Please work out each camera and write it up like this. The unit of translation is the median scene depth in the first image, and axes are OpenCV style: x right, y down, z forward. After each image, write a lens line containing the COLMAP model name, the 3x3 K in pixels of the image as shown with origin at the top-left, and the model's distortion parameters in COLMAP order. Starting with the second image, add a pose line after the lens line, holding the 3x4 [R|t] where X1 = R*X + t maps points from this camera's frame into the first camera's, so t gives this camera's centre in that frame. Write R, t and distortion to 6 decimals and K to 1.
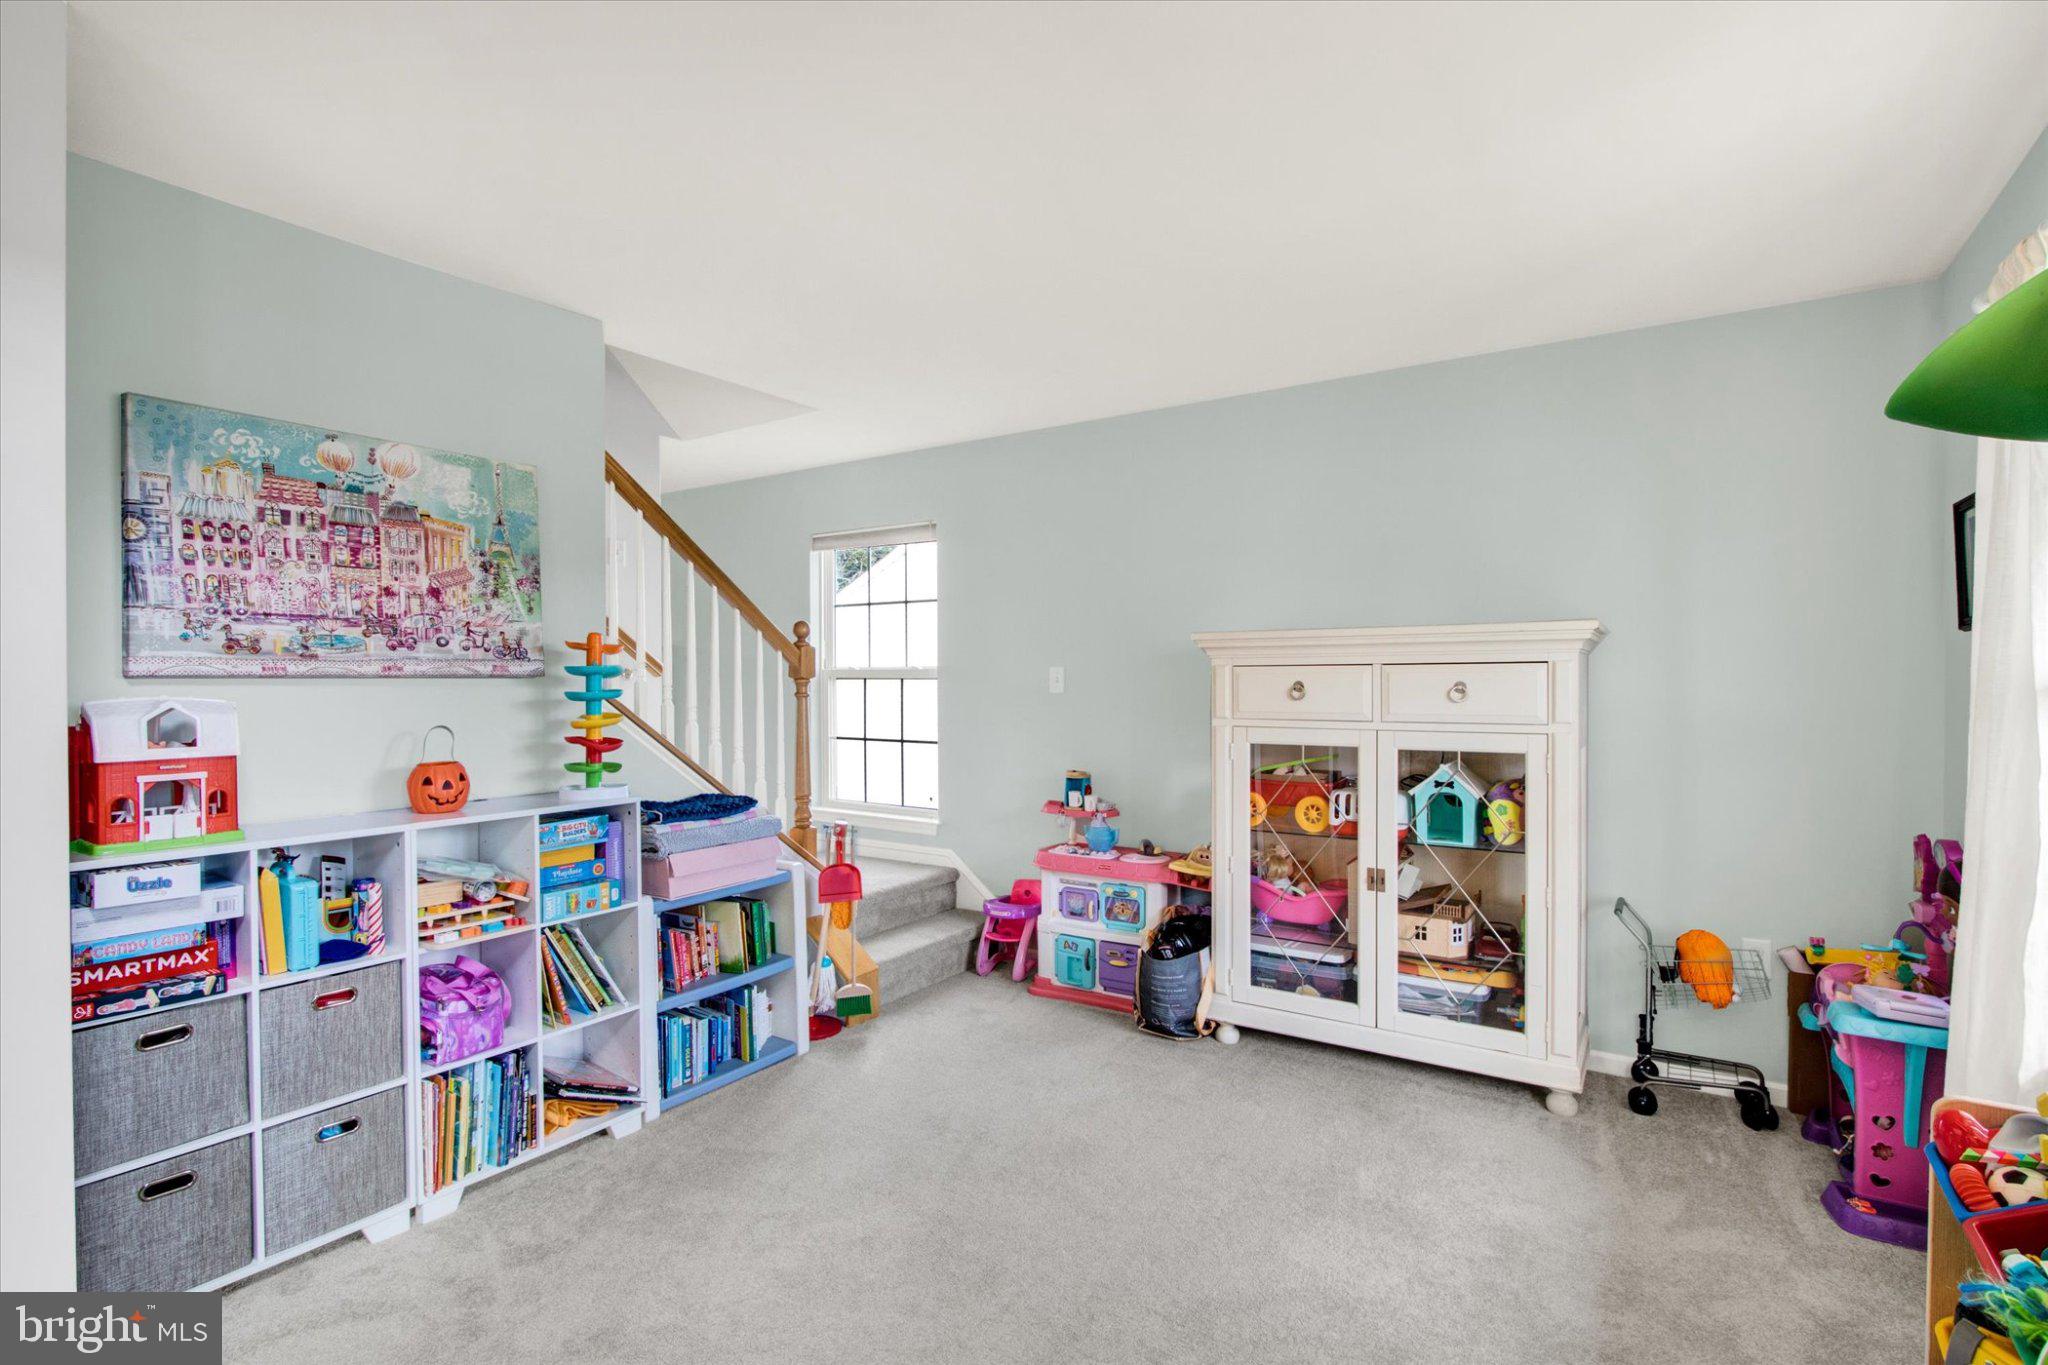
lens RADIAL K [[1010.5, 0, 1024.0], [0, 1010.5, 682.5], [0, 0, 1]] dist [0.000239, 0.000535]
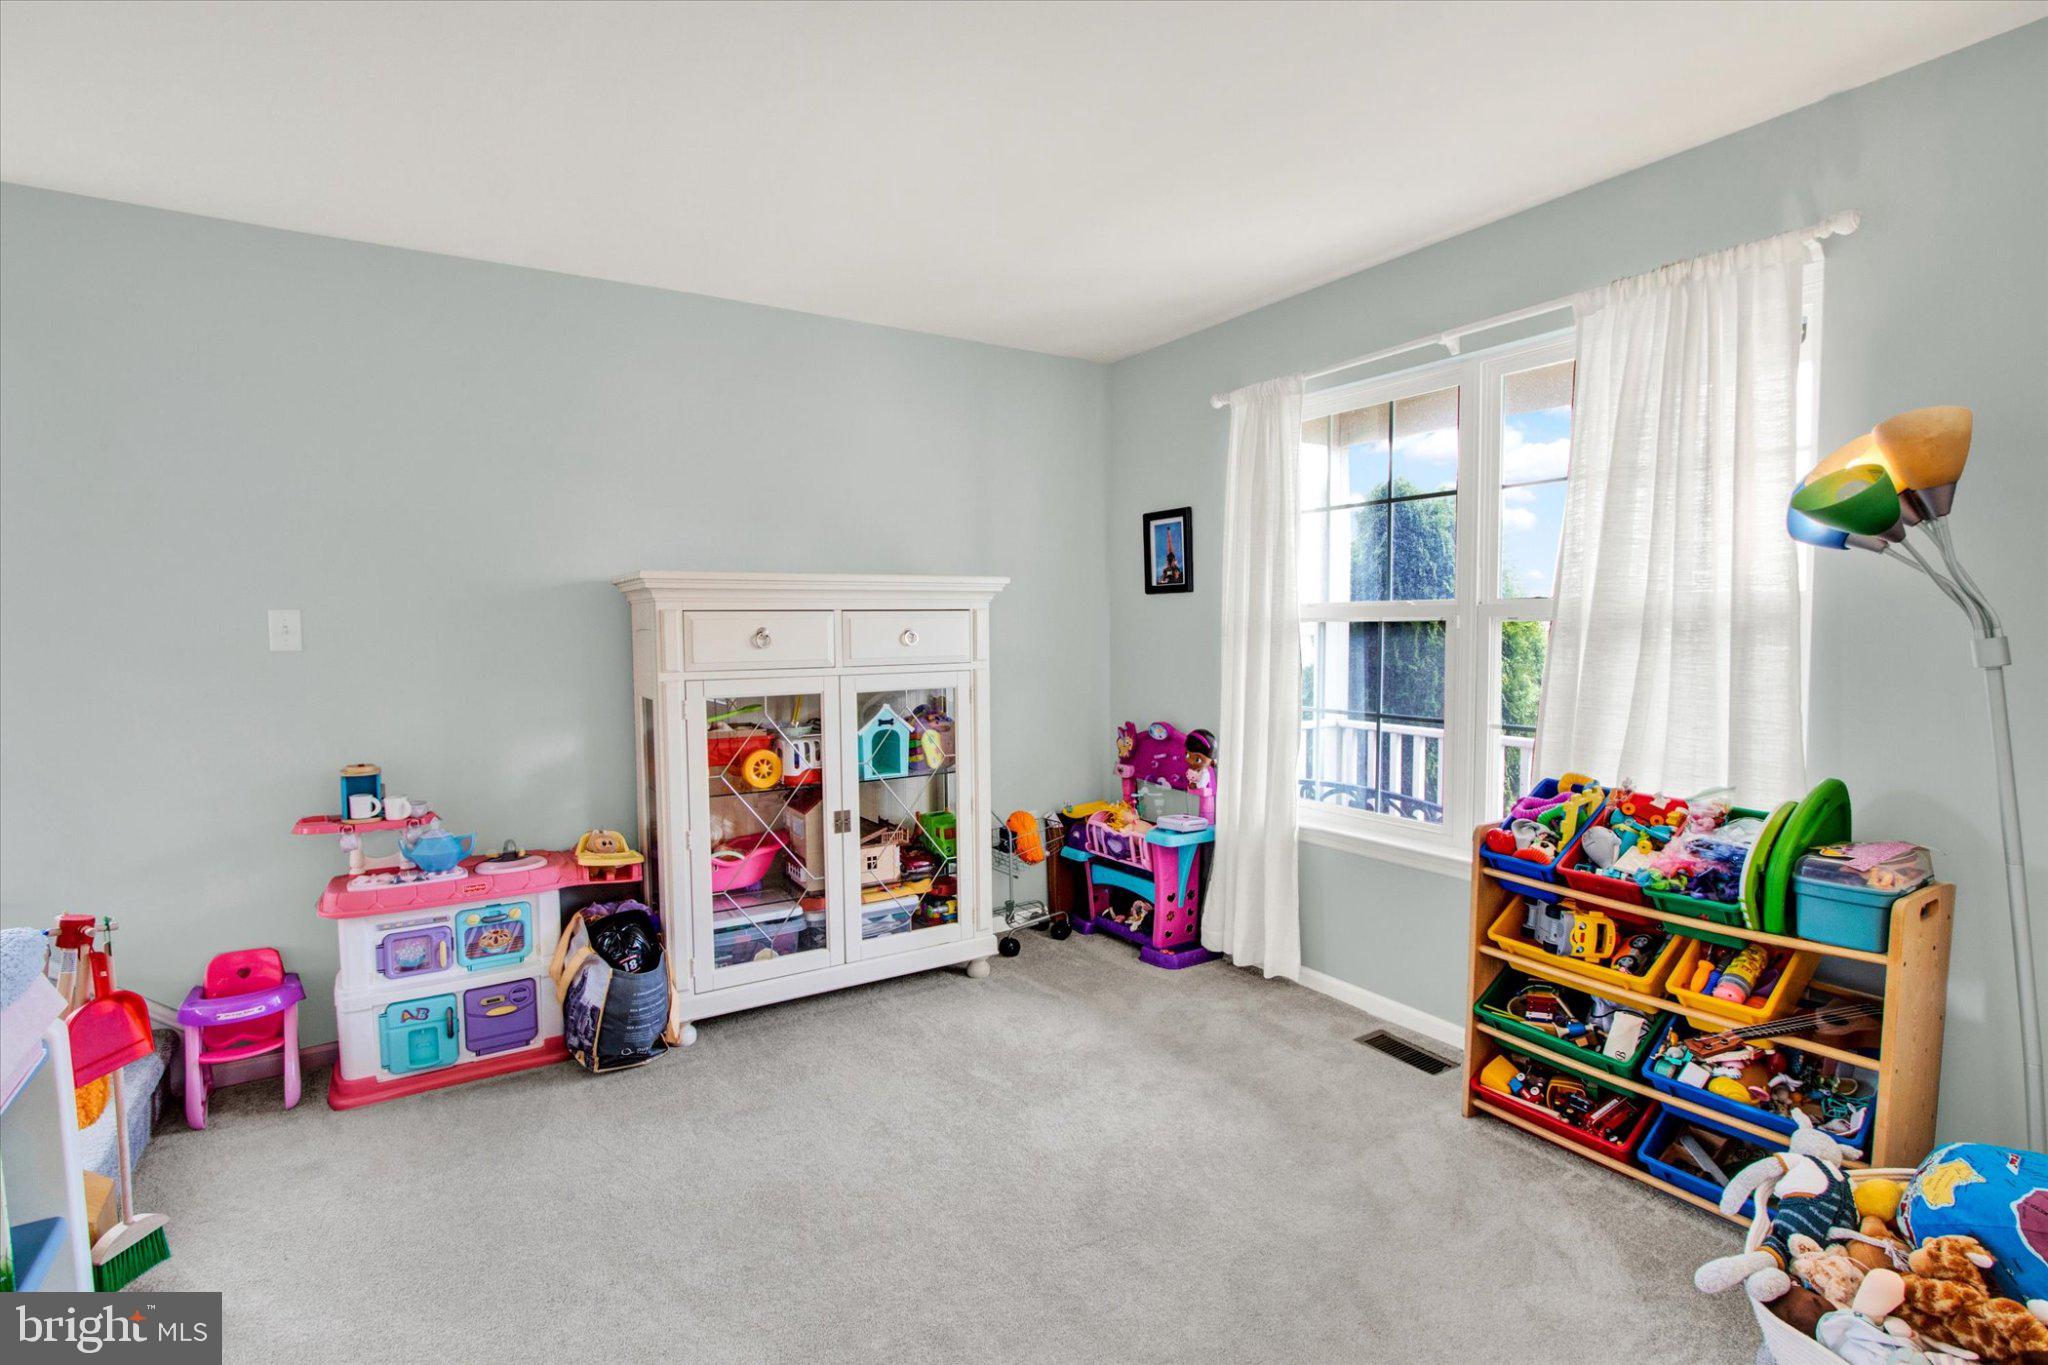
lens RADIAL K [[998.5, 0, 1024.0], [0, 998.5, 682.5], [0, 0, 1]] dist [-0.002537, 0.000061]
pose [[0.388961, -0.051282, 0.919826, -0.498690], [0.011983, 0.998647, 0.050610, 0.005542], [-0.921176, -0.008663, 0.389049, 0.433693]]
